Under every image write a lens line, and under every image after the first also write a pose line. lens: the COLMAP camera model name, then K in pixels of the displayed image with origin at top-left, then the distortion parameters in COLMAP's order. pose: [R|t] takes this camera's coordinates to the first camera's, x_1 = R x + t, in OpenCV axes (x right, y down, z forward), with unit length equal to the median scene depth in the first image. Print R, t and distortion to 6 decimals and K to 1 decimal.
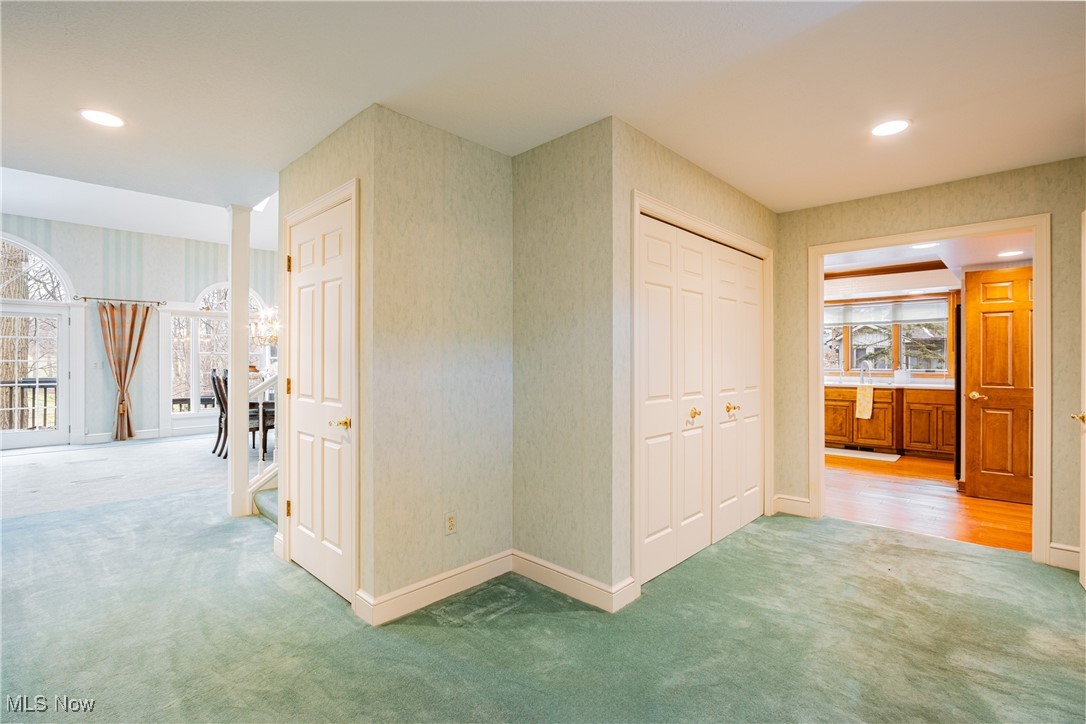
lens RADIAL K [[501.2, 0, 547.4], [0, 501.2, 363.1], [0, 0, 1]] dist [-0.017634, 0.001679]
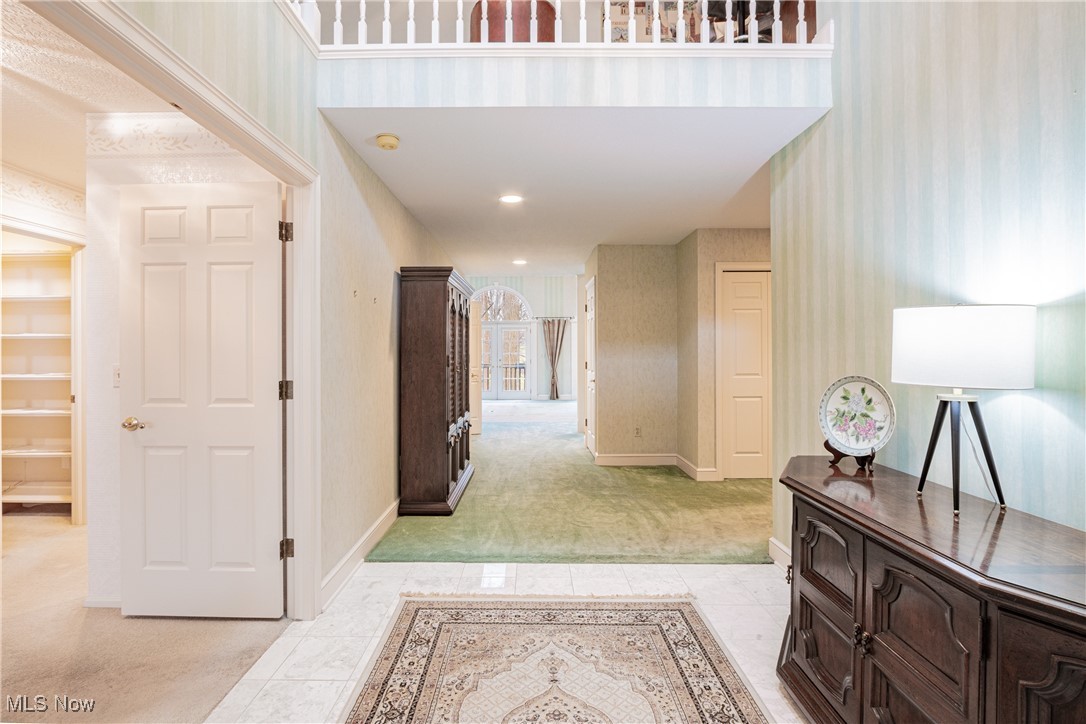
lens RADIAL K [[501.2, 0, 536.4], [0, 501.2, 355.6], [0, 0, 1]] dist [-0.017634, 0.001679]
pose [[0.702093, 0.001797, -0.712083, 0.386720], [0.000200, 0.999996, 0.002720, -0.000692], [0.712085, -0.002052, 0.702090, -0.297550]]
